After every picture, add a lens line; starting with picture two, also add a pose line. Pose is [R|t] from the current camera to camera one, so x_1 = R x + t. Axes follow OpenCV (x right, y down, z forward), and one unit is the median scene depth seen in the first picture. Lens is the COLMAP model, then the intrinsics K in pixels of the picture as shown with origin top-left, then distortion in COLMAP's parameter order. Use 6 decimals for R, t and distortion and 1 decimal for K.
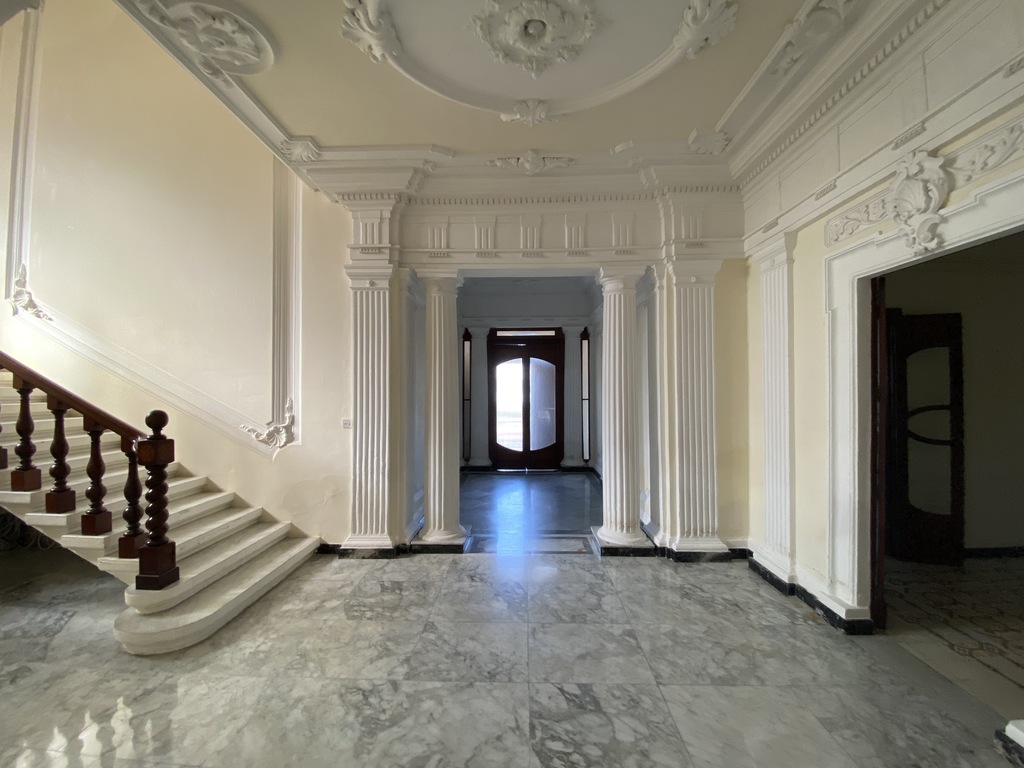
lens RADIAL K [[418.7, 0, 512.0], [0, 418.7, 384.0], [0, 0, 1]] dist [0.026444, -0.023285]
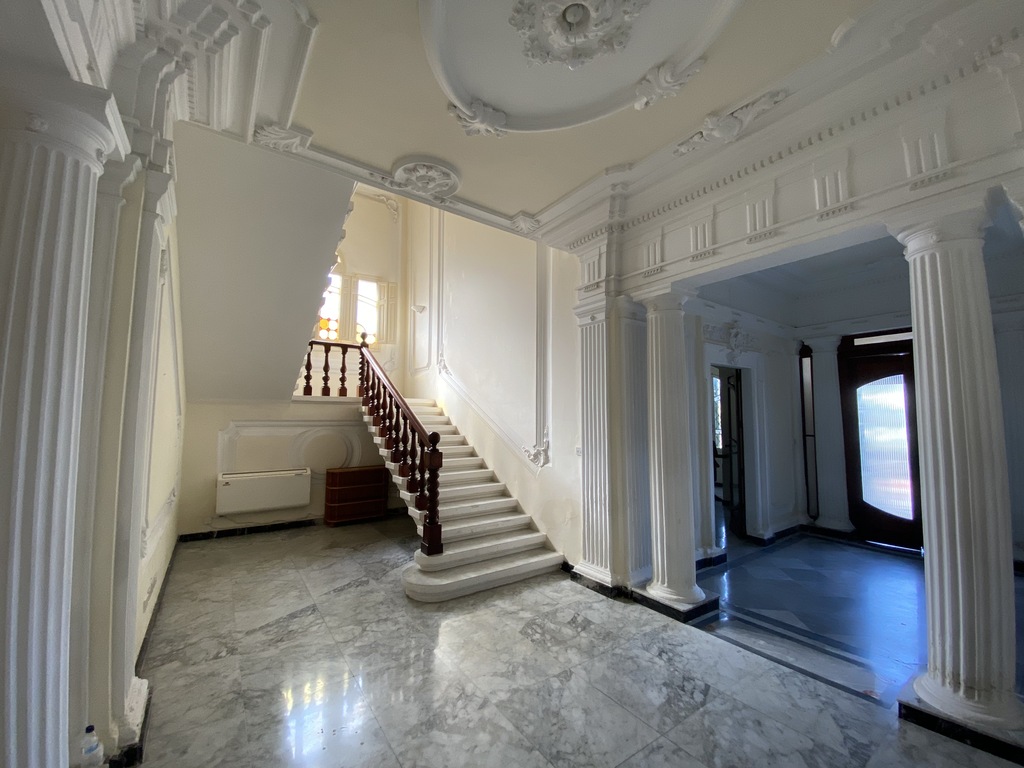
lens RADIAL K [[418.7, 0, 512.0], [0, 418.7, 384.0], [0, 0, 1]] dist [0.026444, -0.023285]
pose [[0.598085, -0.057518, -0.799366, 0.420810], [0.001311, 0.997490, -0.070793, -0.002686], [0.801432, 0.041292, 0.596659, 0.258430]]
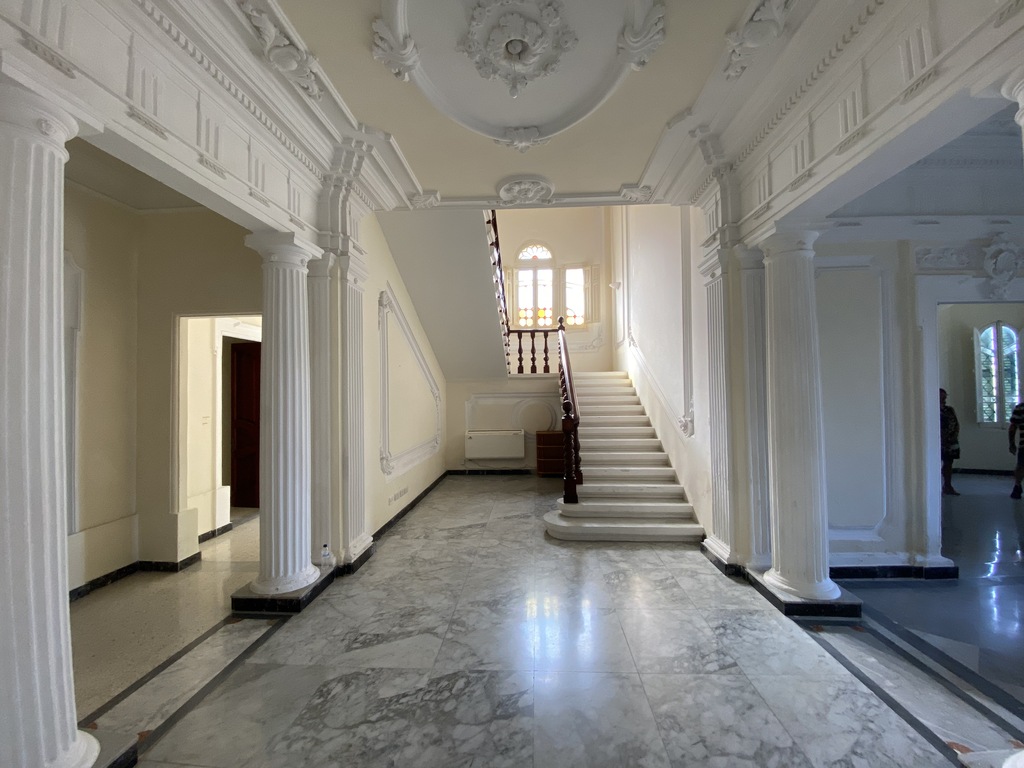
lens RADIAL K [[418.7, 0, 512.0], [0, 418.7, 384.0], [0, 0, 1]] dist [0.026444, -0.023285]
pose [[-0.032442, -0.014823, -0.999364, 0.717866], [0.026457, 0.999527, -0.015684, 0.009469], [0.999123, -0.026949, -0.032034, 0.655479]]
